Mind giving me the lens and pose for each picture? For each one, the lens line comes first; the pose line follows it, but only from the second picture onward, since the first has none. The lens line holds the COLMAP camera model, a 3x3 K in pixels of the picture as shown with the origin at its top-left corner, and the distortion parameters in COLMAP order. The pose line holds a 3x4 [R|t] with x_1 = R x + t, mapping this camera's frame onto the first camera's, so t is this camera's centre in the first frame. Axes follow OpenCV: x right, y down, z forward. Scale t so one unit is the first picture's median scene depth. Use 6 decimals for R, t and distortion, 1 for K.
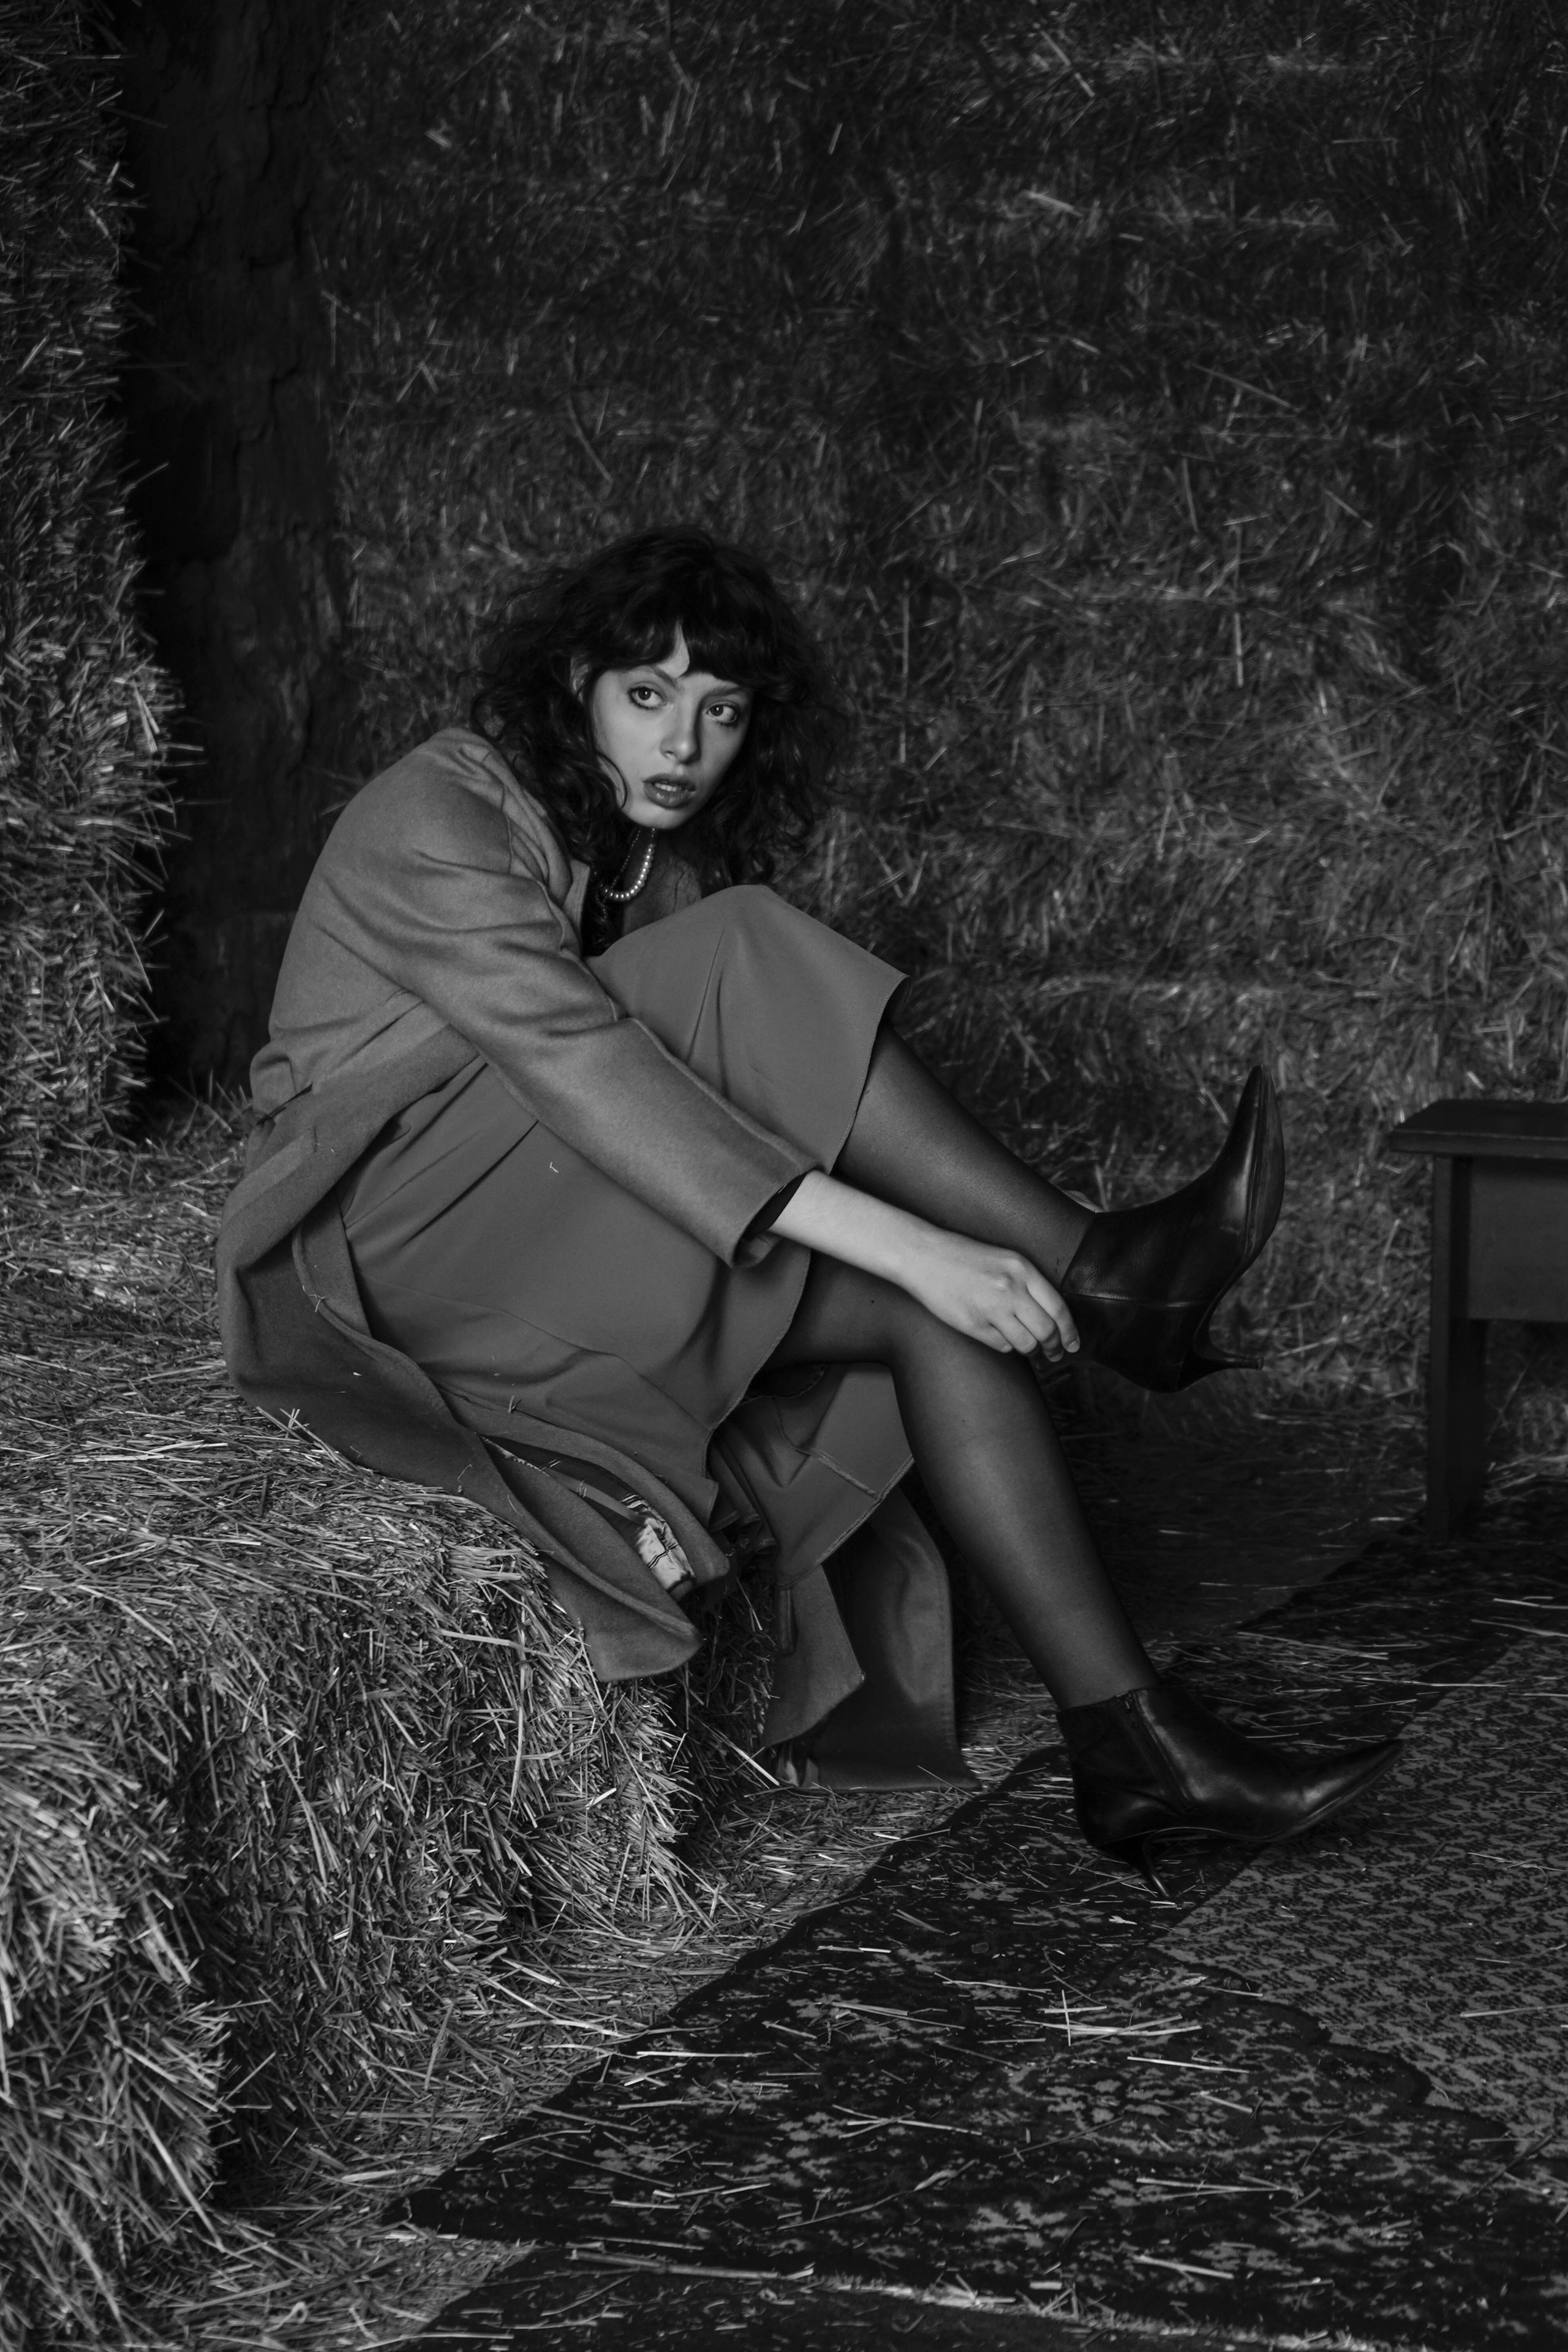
lens RADIAL K [[4705.6, 0, 783.0], [0, 4705.6, 1186.4], [0, 0, 1]] dist [-0.068872, 0.000000]
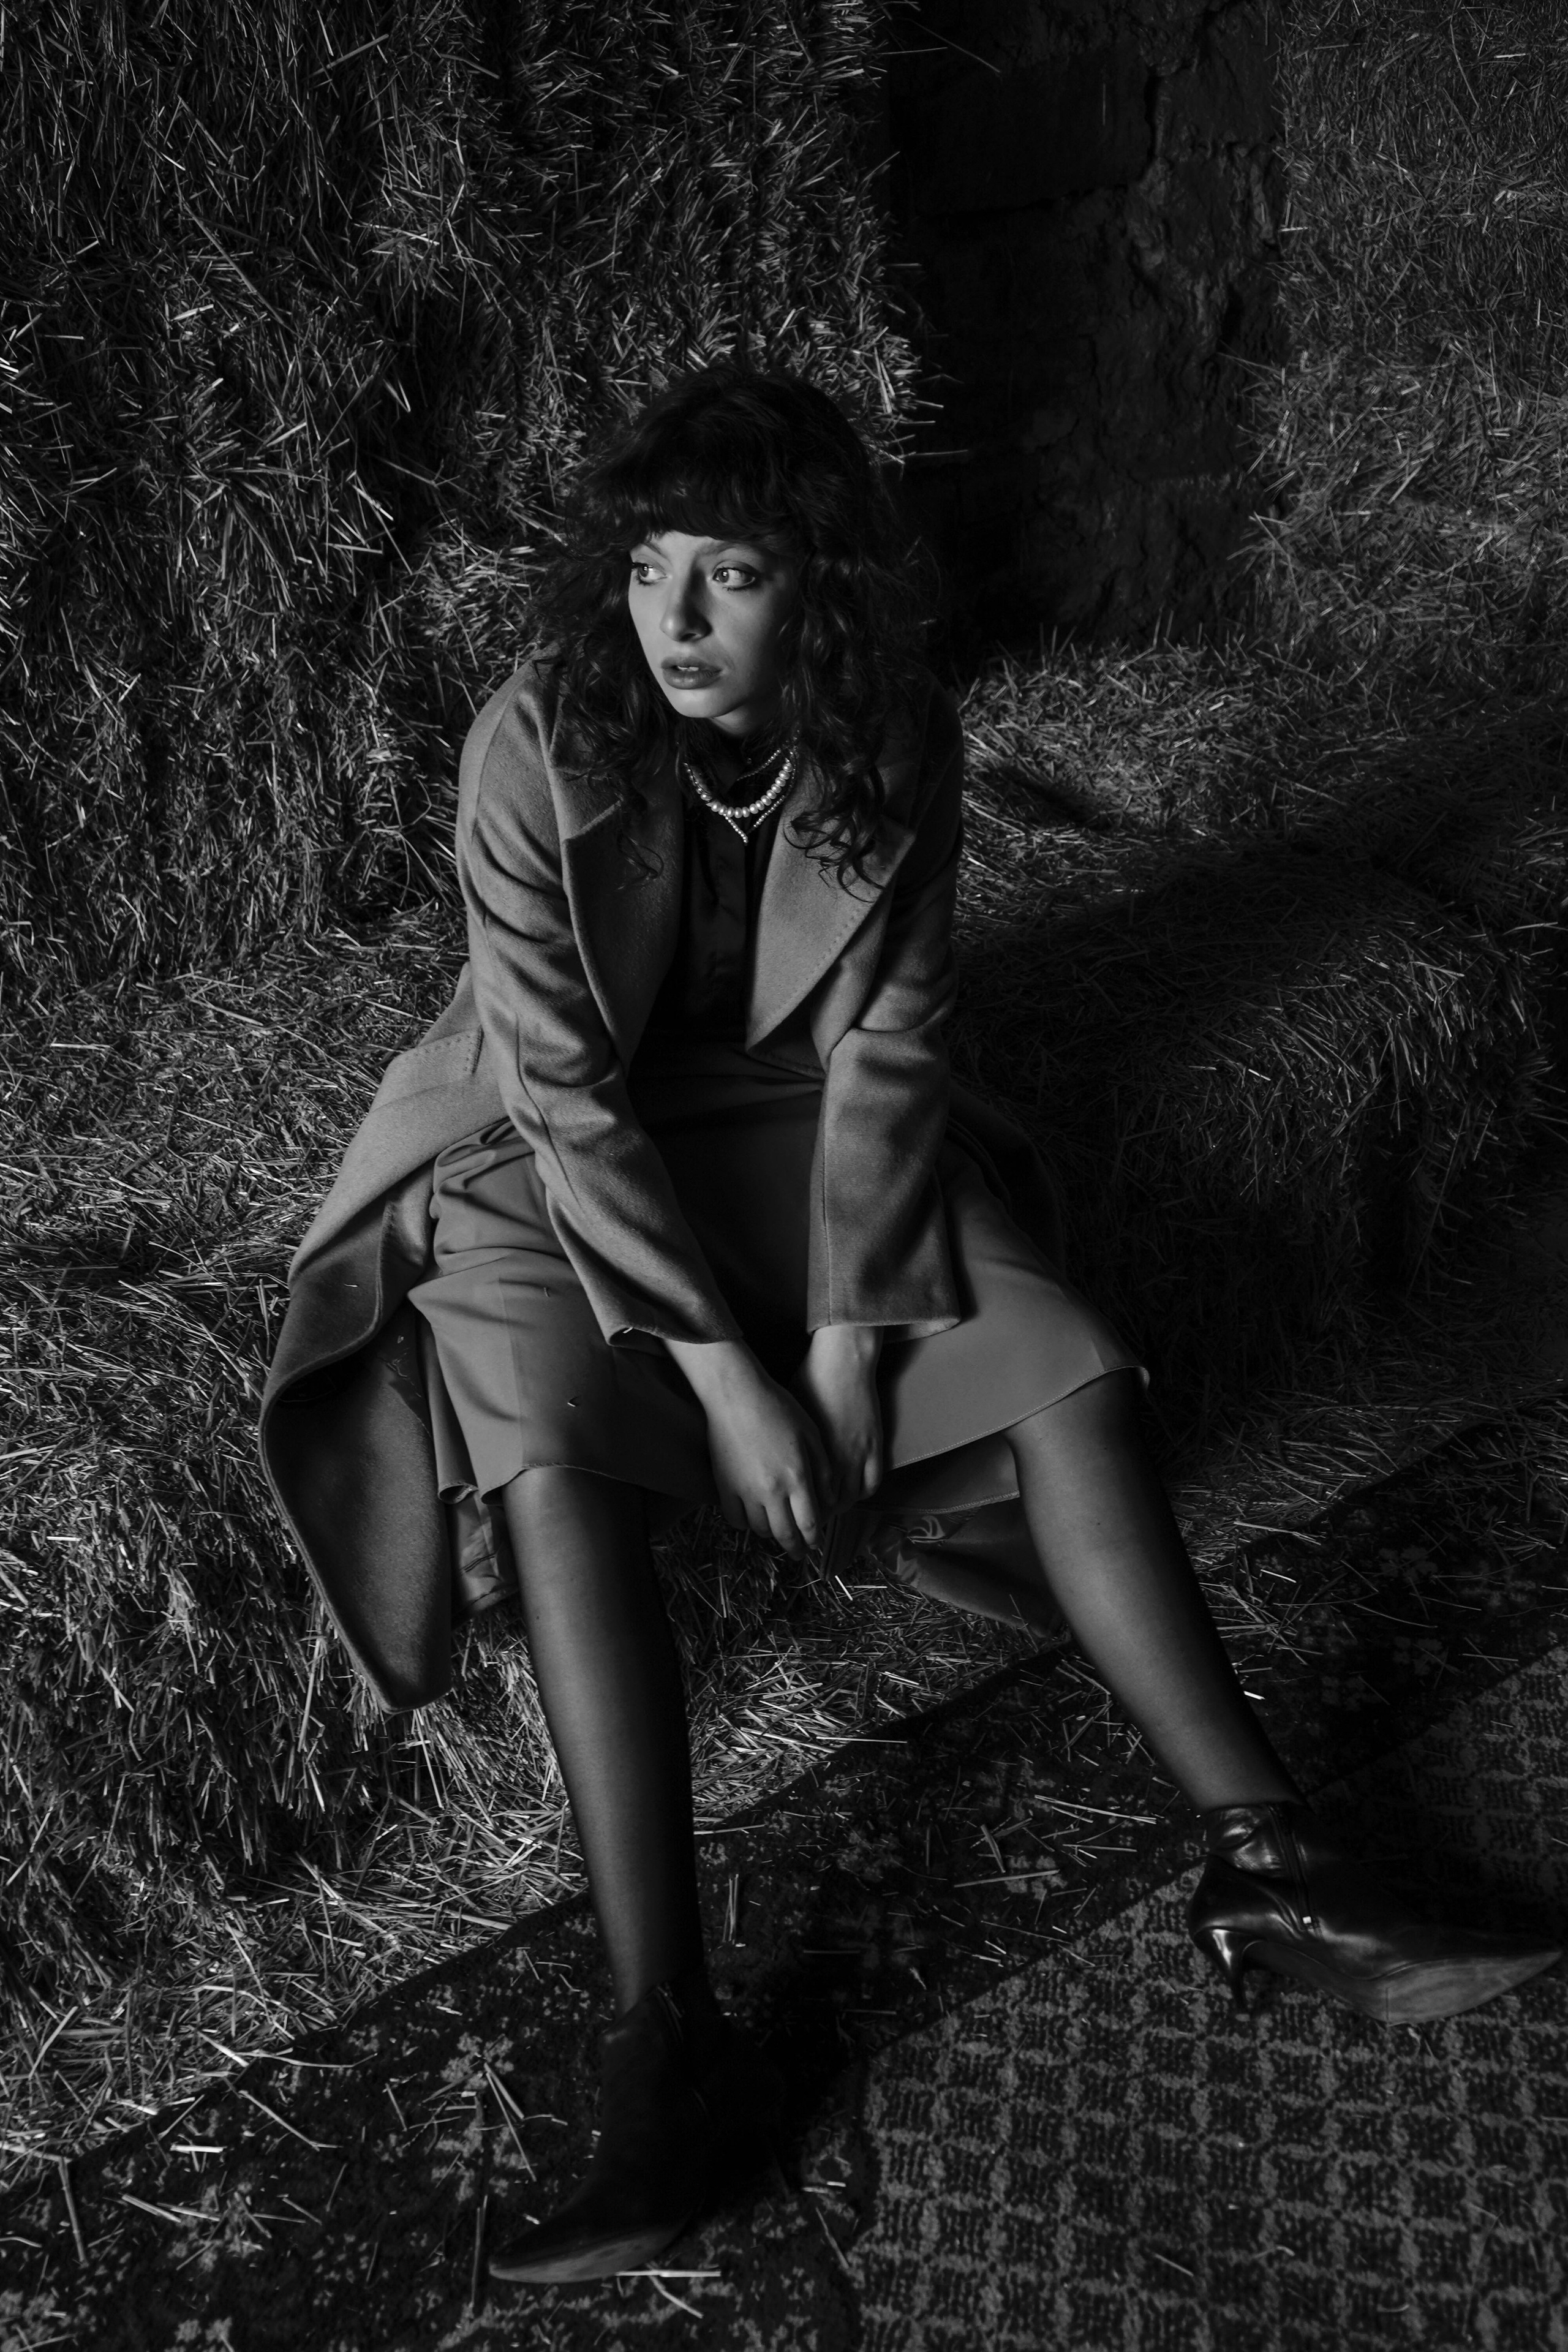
lens RADIAL K [[2255.0, 0, 790.1], [0, 2255.0, 1183.8], [0, 0, 1]] dist [0.014630, 0.000000]
pose [[0.836055, 0.231880, -0.497236, 0.159568], [-0.033790, 0.926339, 0.375172, -0.111548], [0.547604, -0.296863, 0.782306, 0.417798]]
